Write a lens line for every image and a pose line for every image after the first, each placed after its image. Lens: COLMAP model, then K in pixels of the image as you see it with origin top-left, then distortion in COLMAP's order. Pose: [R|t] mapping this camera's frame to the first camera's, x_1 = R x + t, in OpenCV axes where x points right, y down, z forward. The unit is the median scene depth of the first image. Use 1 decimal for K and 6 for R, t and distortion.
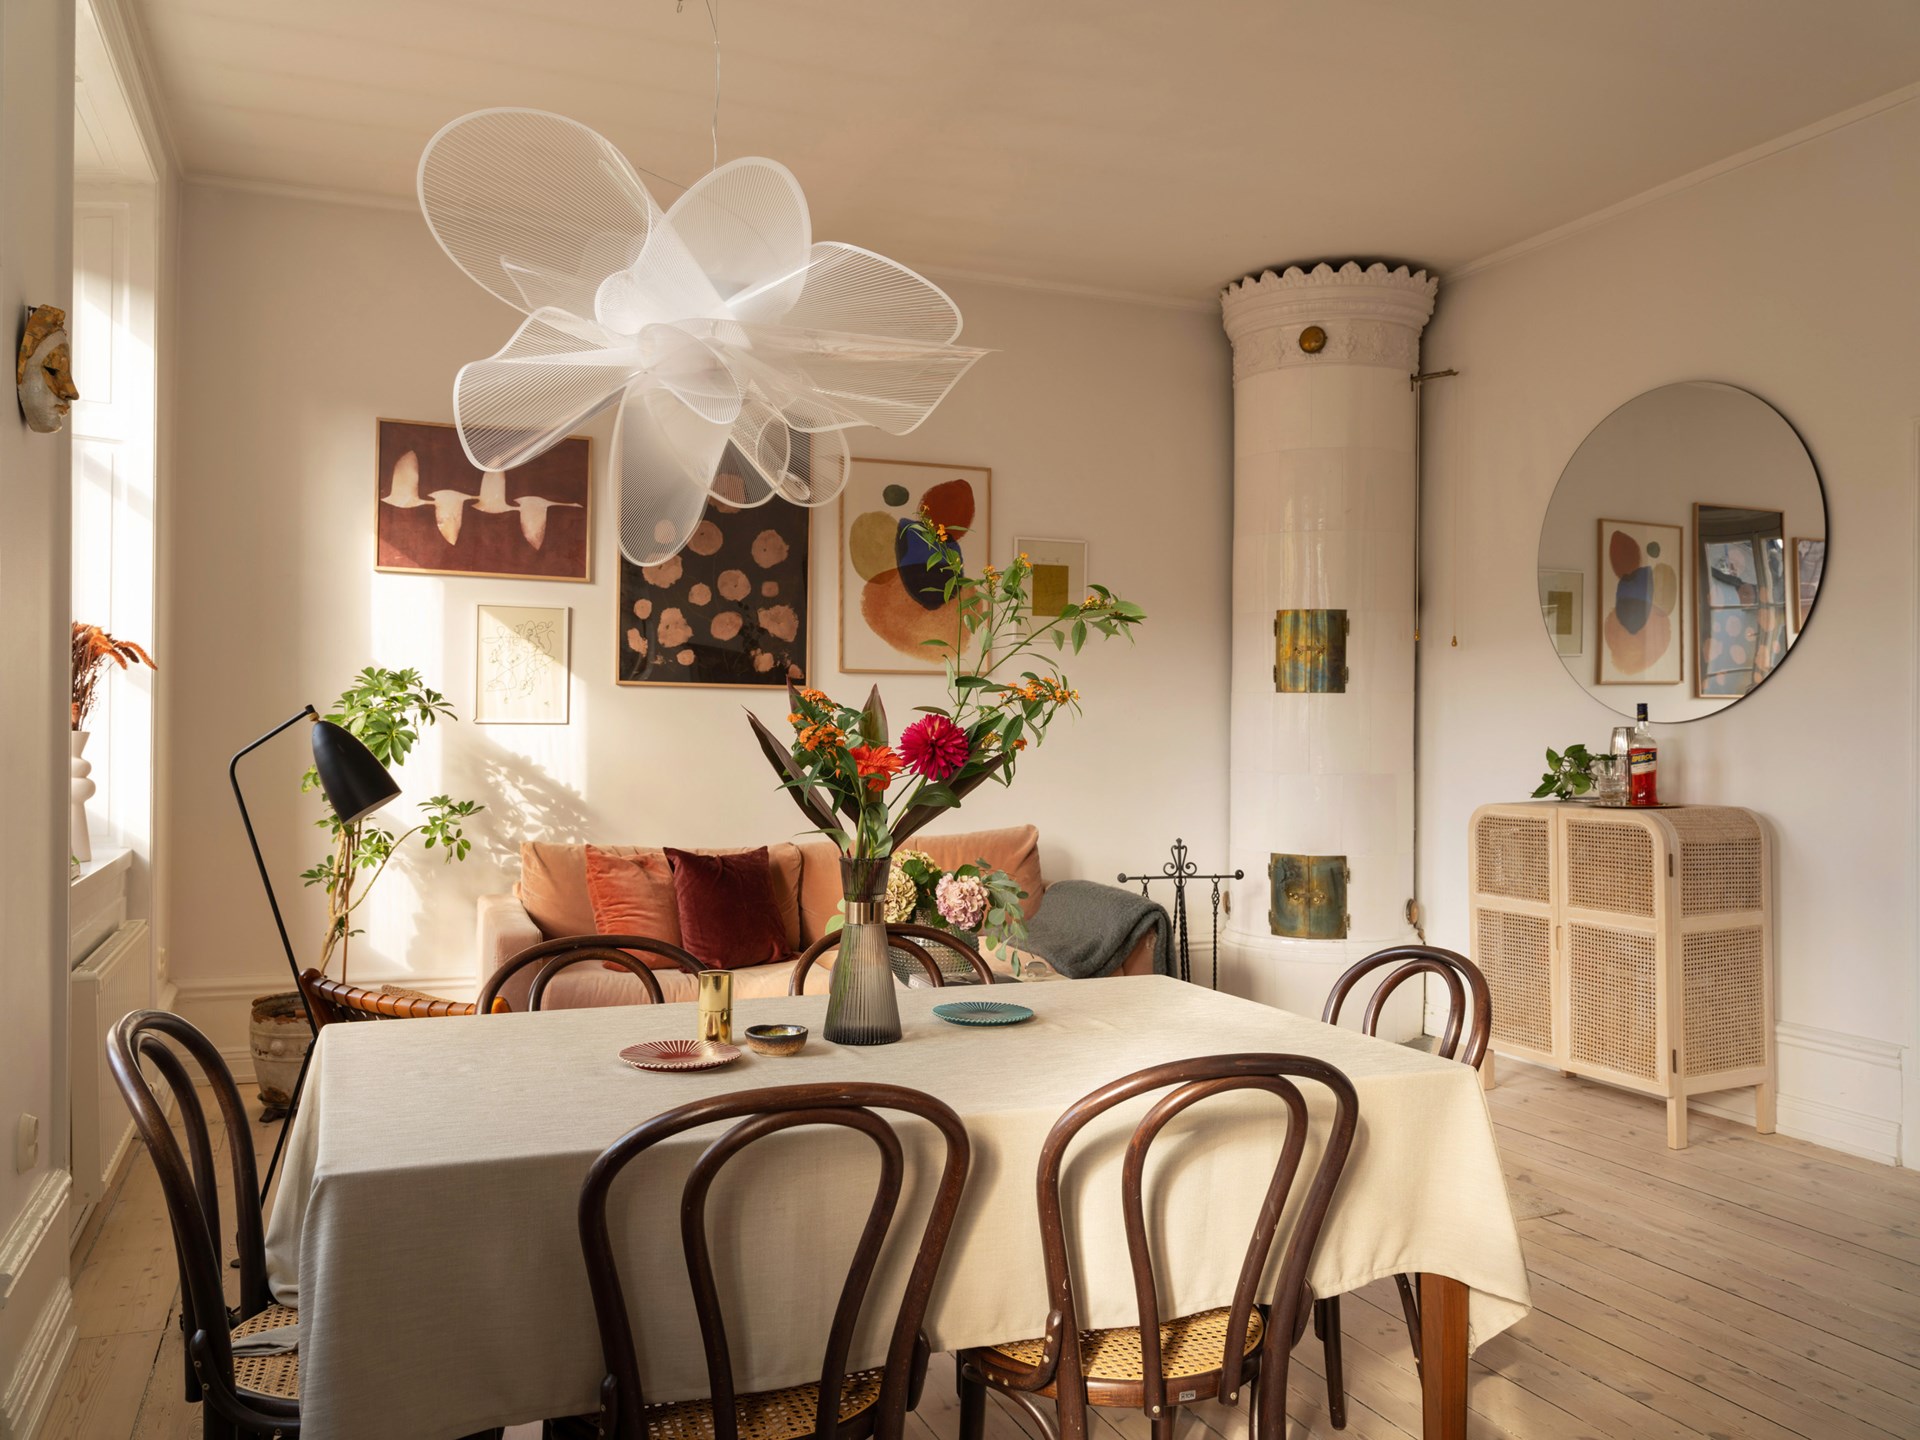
lens RADIAL K [[1483.3, 0, 993.6], [0, 1483.3, 699.8], [0, 0, 1]] dist [-0.006740, 0.052914]
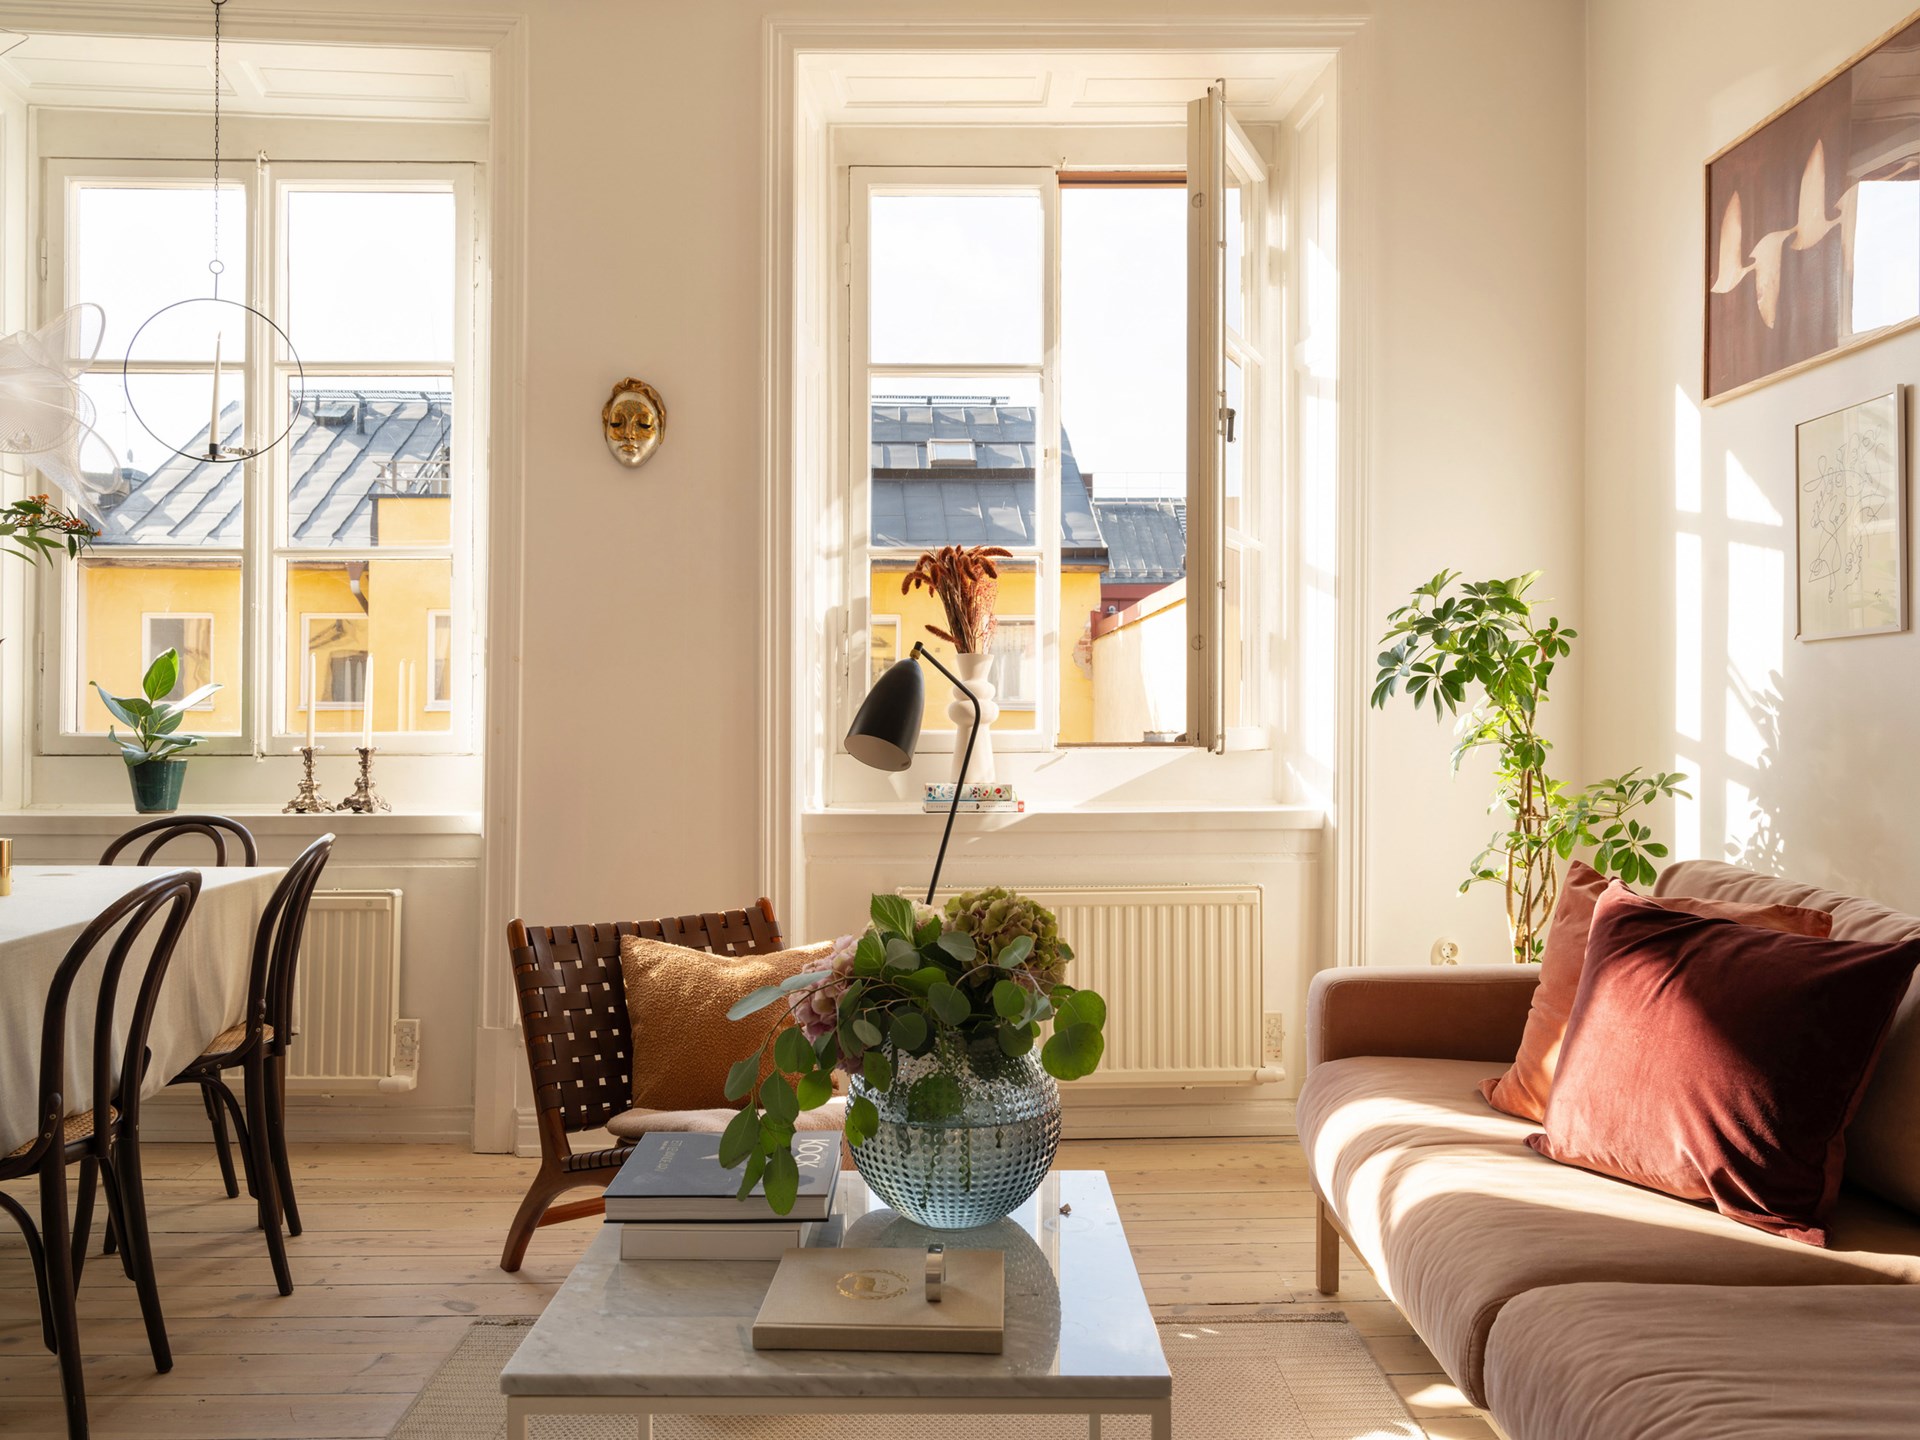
lens RADIAL K [[1517.8, 0, 910.3], [0, 1517.8, 719.4], [0, 0, 1]] dist [0.002565, 0.001029]
pose [[-0.390633, -0.011351, -0.920476, 0.263790], [0.019382, 0.999601, -0.020552, 0.044110], [0.920342, -0.025869, -0.390258, 0.829053]]
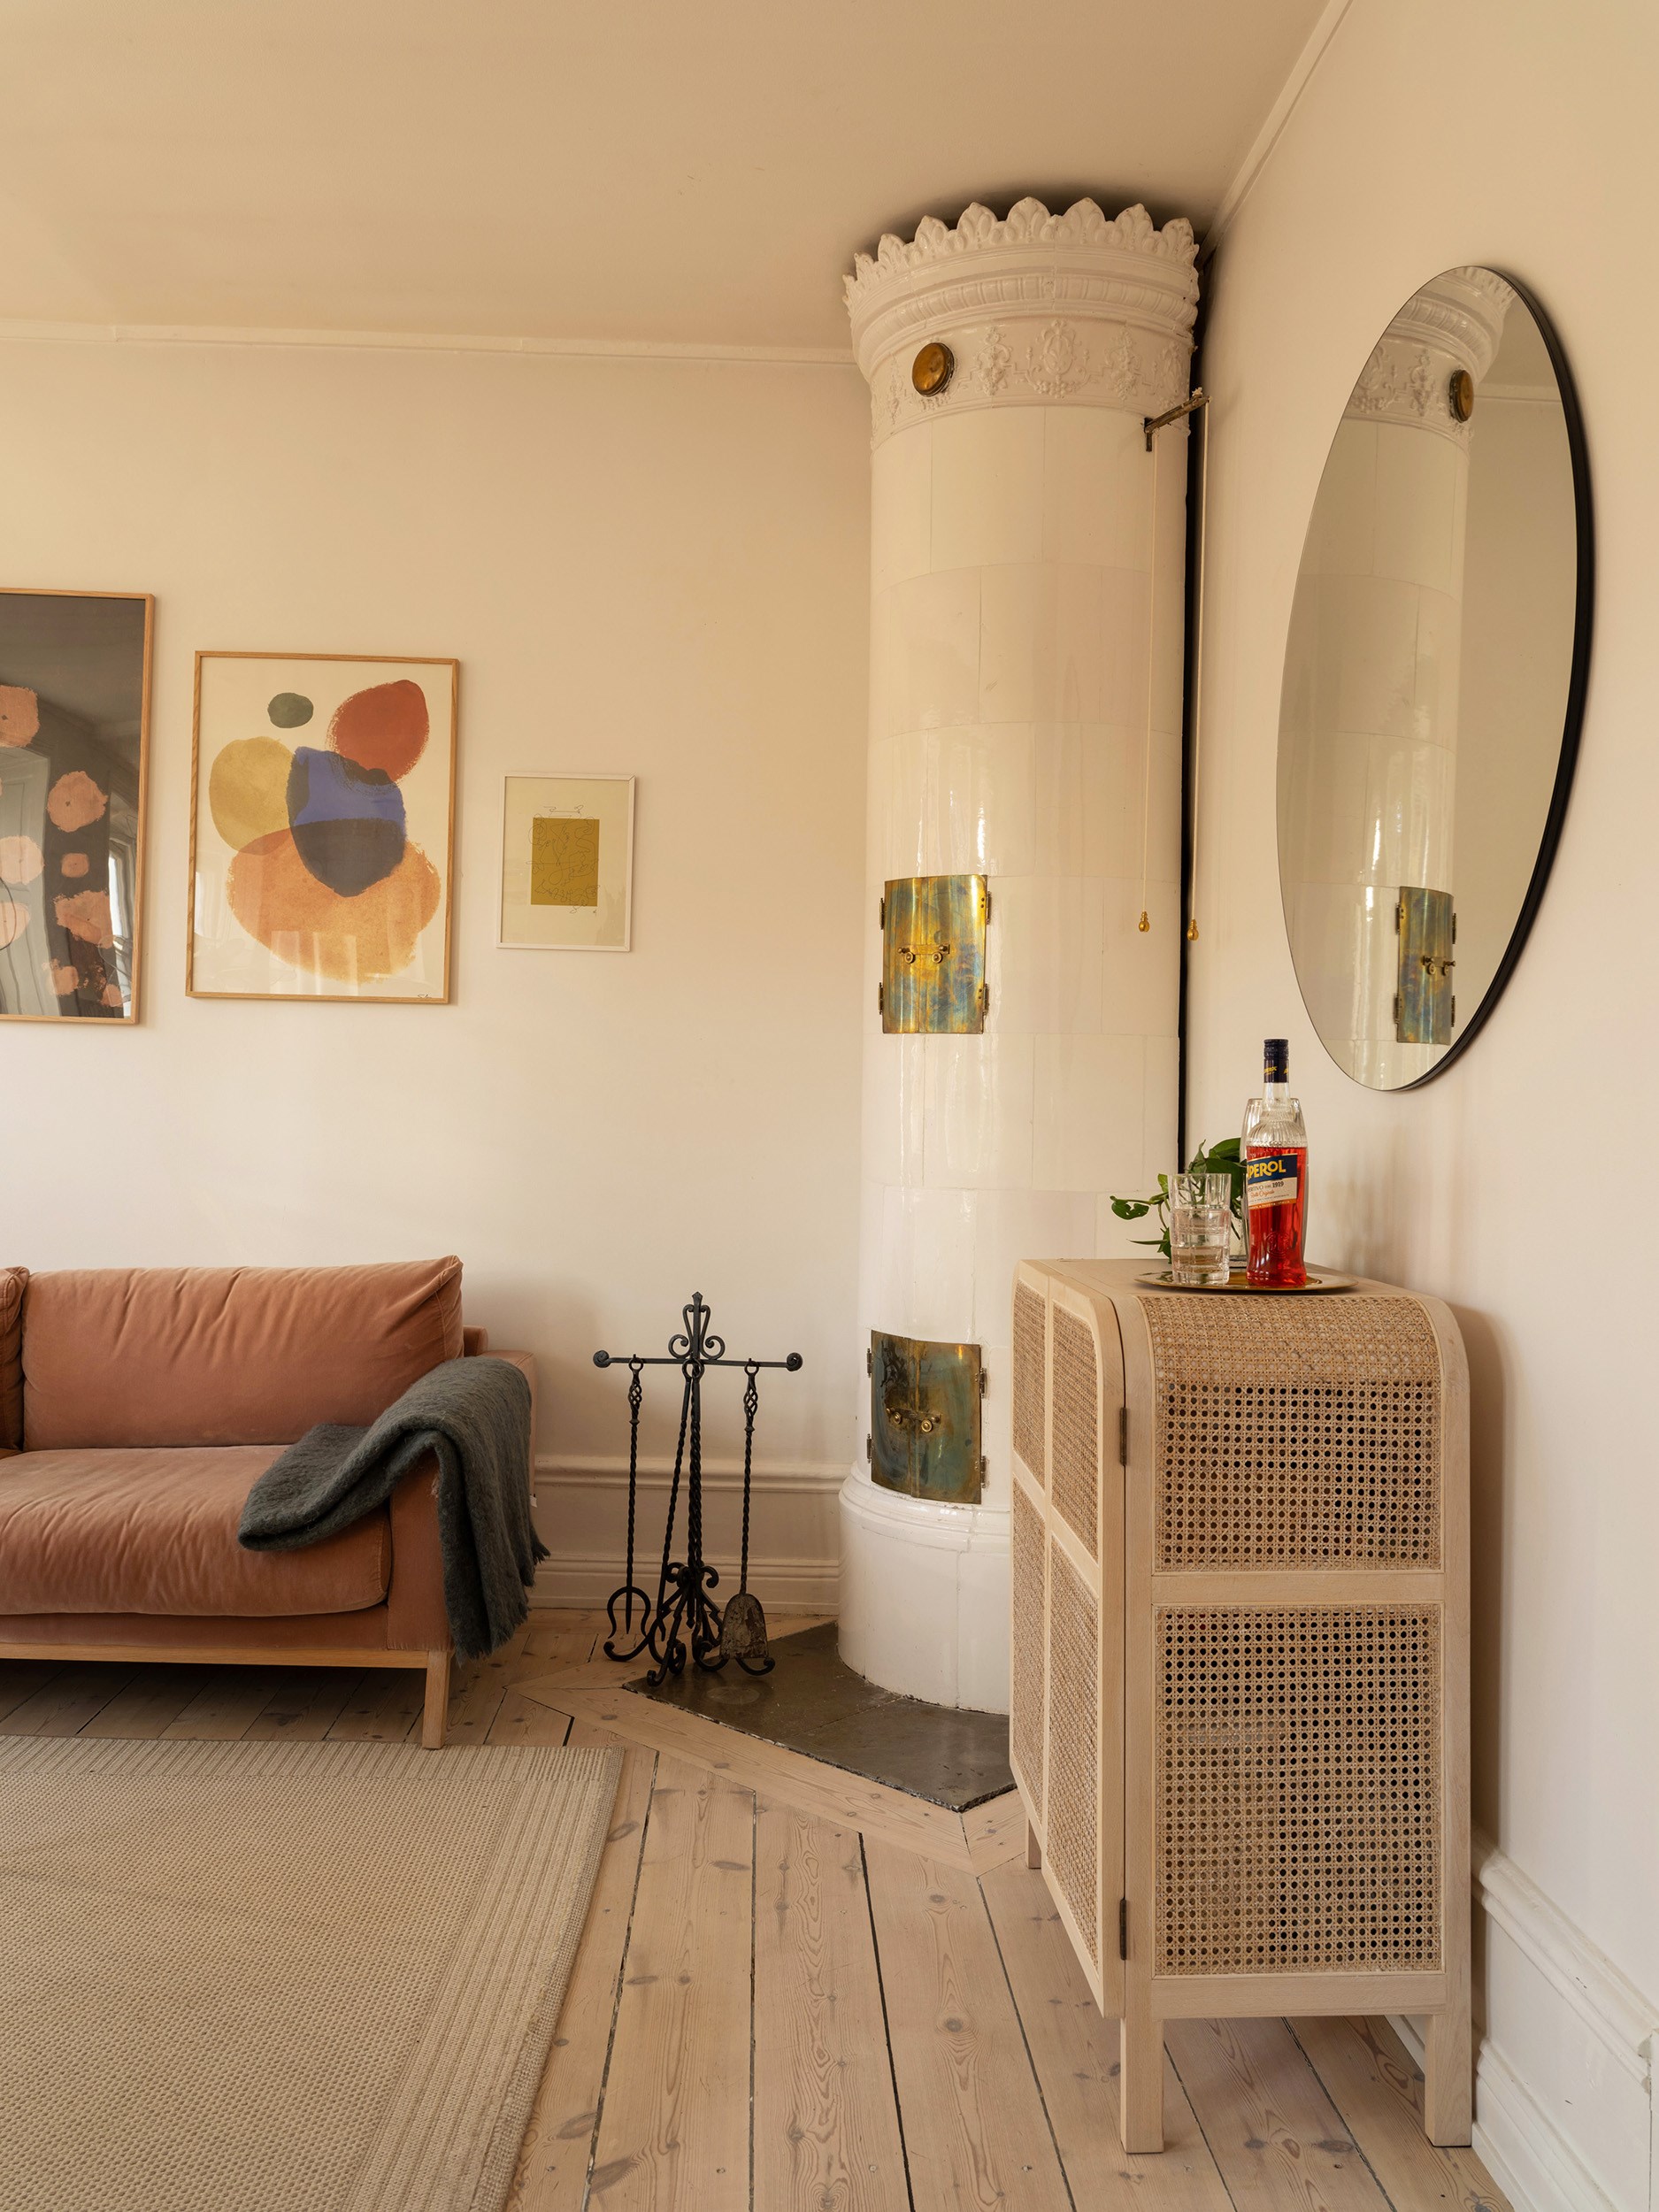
lens RADIAL K [[1778.4, 0, 856.6], [0, 1778.4, 1093.4], [0, 0, 1]] dist [0.008892, 0.005660]
pose [[0.931278, 0.014373, -0.364026, 0.427924], [-0.013241, 0.999897, 0.005606, 0.013695], [0.364069, -0.000401, 0.931372, 0.404055]]
